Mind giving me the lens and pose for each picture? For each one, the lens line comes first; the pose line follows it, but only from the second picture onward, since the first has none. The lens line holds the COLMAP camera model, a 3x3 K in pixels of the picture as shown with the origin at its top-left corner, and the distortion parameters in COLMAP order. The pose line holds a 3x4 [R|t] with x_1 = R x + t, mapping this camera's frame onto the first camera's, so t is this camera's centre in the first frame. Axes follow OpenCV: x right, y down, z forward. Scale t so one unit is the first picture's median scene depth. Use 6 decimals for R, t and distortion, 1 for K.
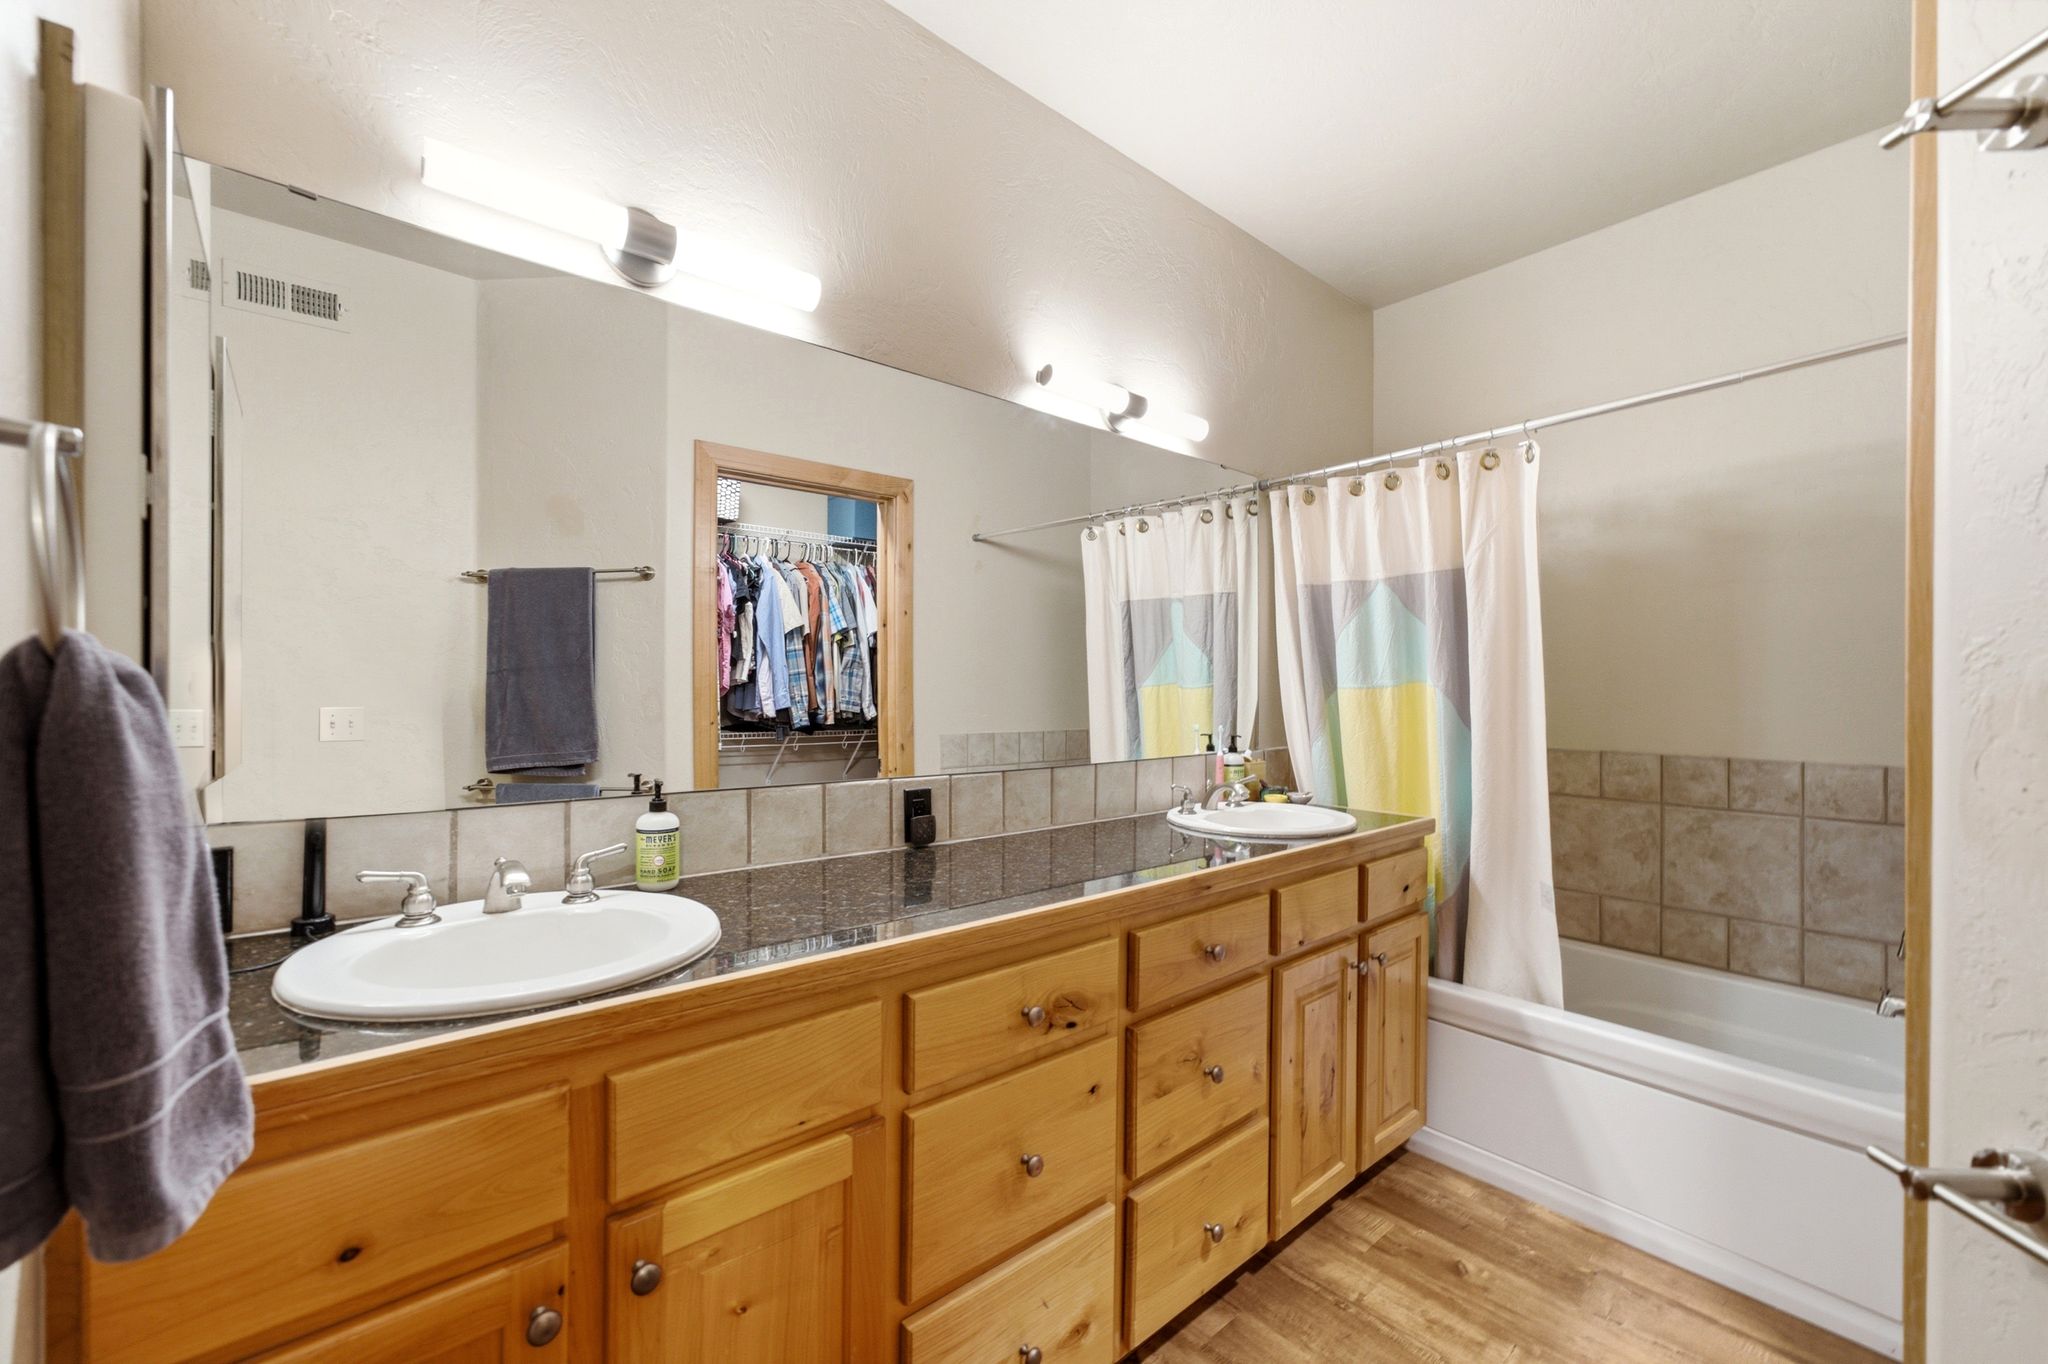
lens RADIAL K [[820.9, 0, 1023.6], [0, 820.9, 693.1], [0, 0, 1]] dist [-0.043023, 0.039767]
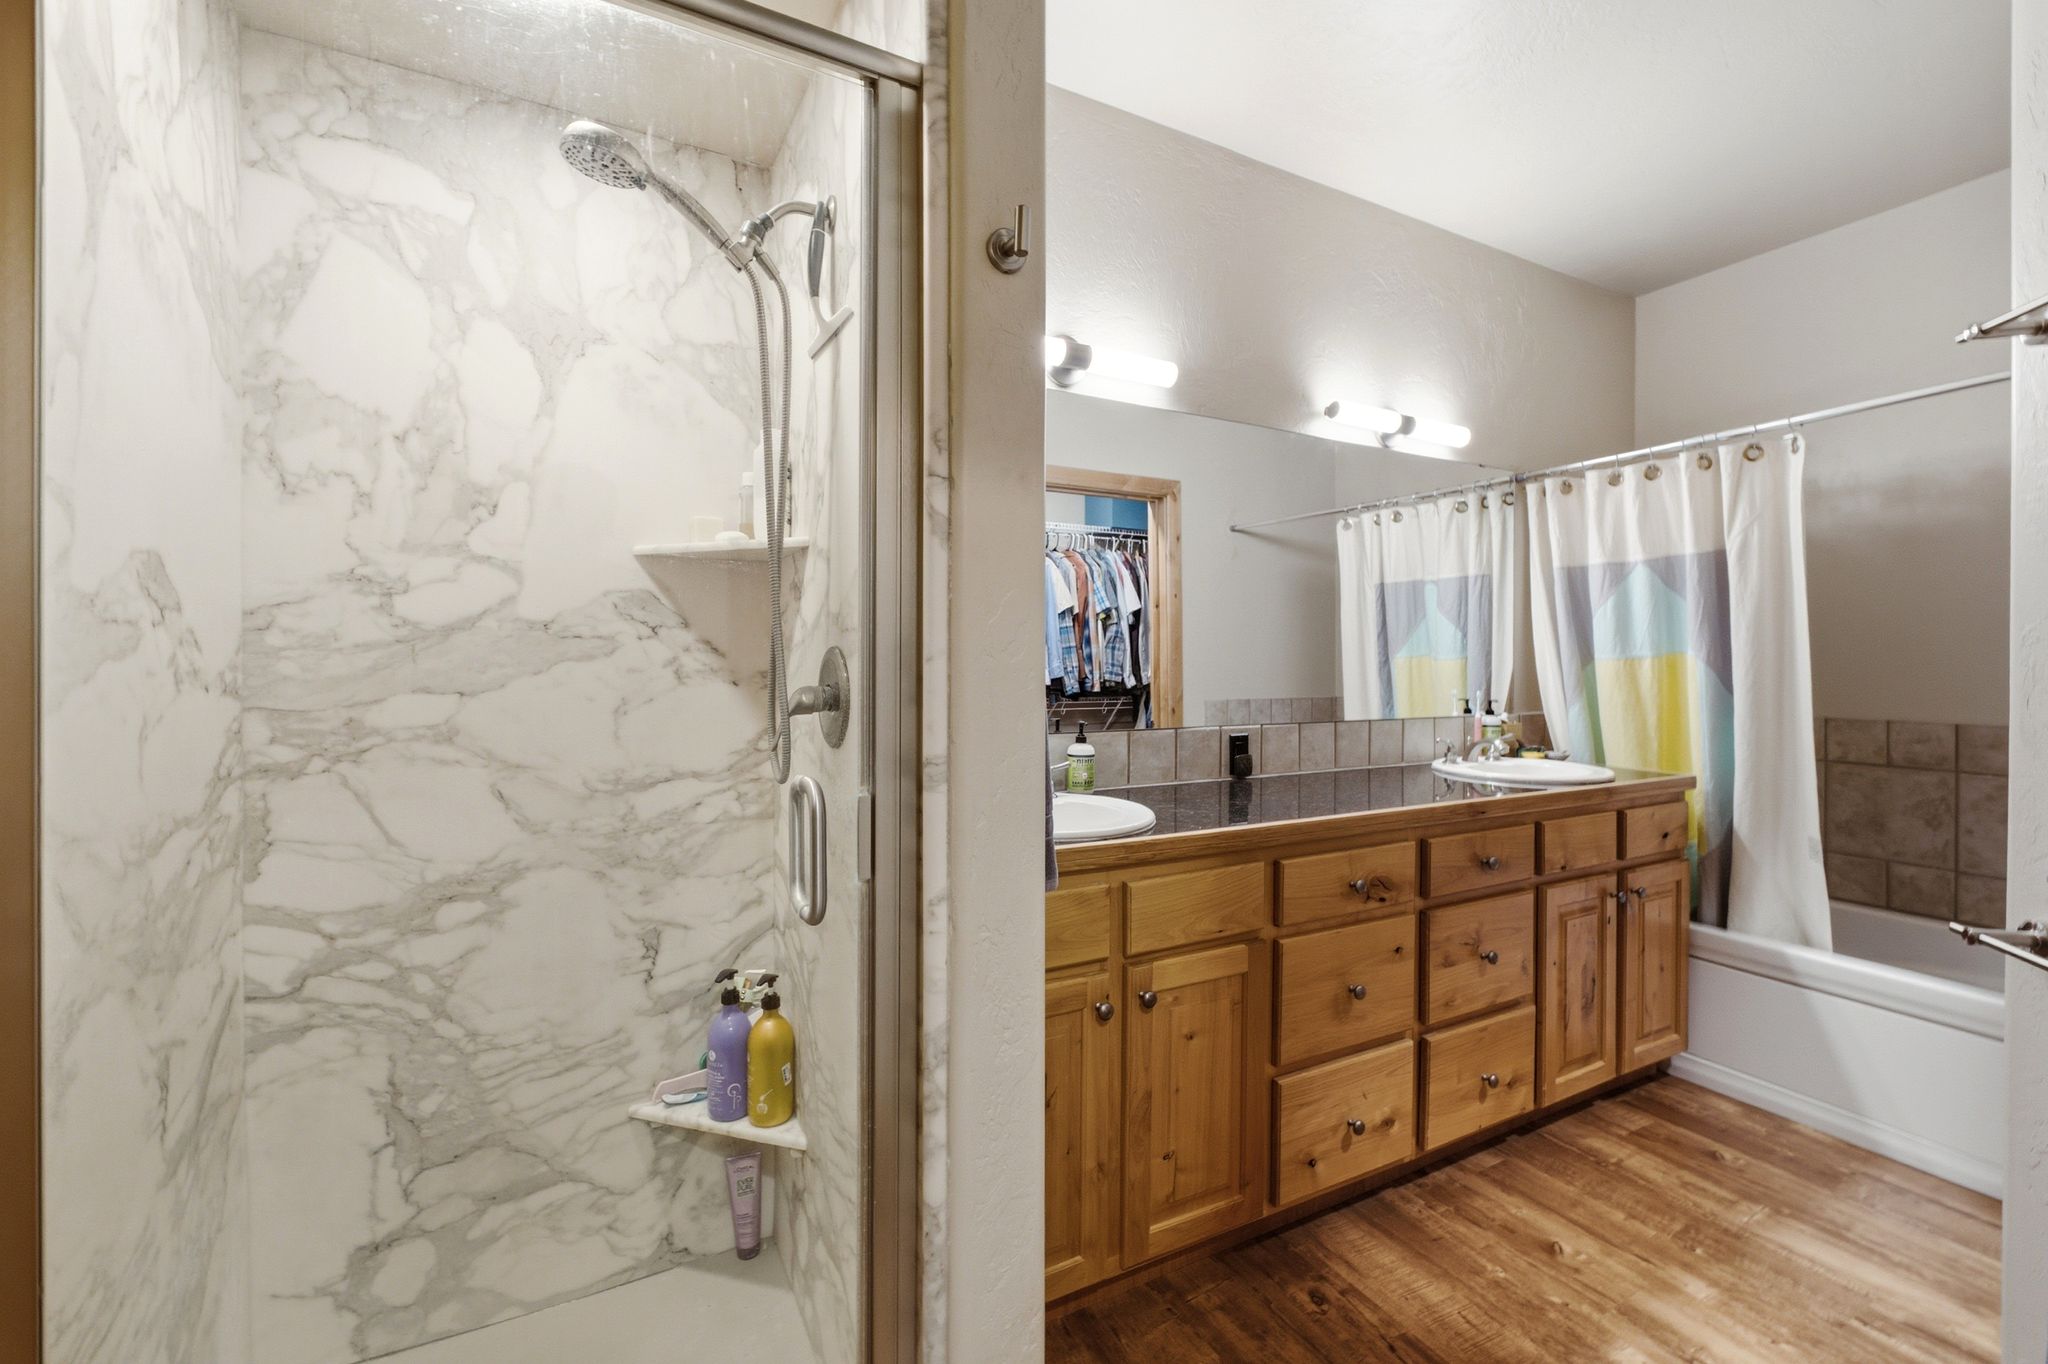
lens RADIAL K [[840.8, 0, 1011.6], [0, 840.8, 667.0], [0, 0, 1]] dist [0.001390, -0.000407]
pose [[0.973052, -0.000168, -0.230585, -0.146124], [0.000467, 0.999999, 0.001243, 0.004156], [0.230585, -0.001317, 0.973051, -0.351803]]
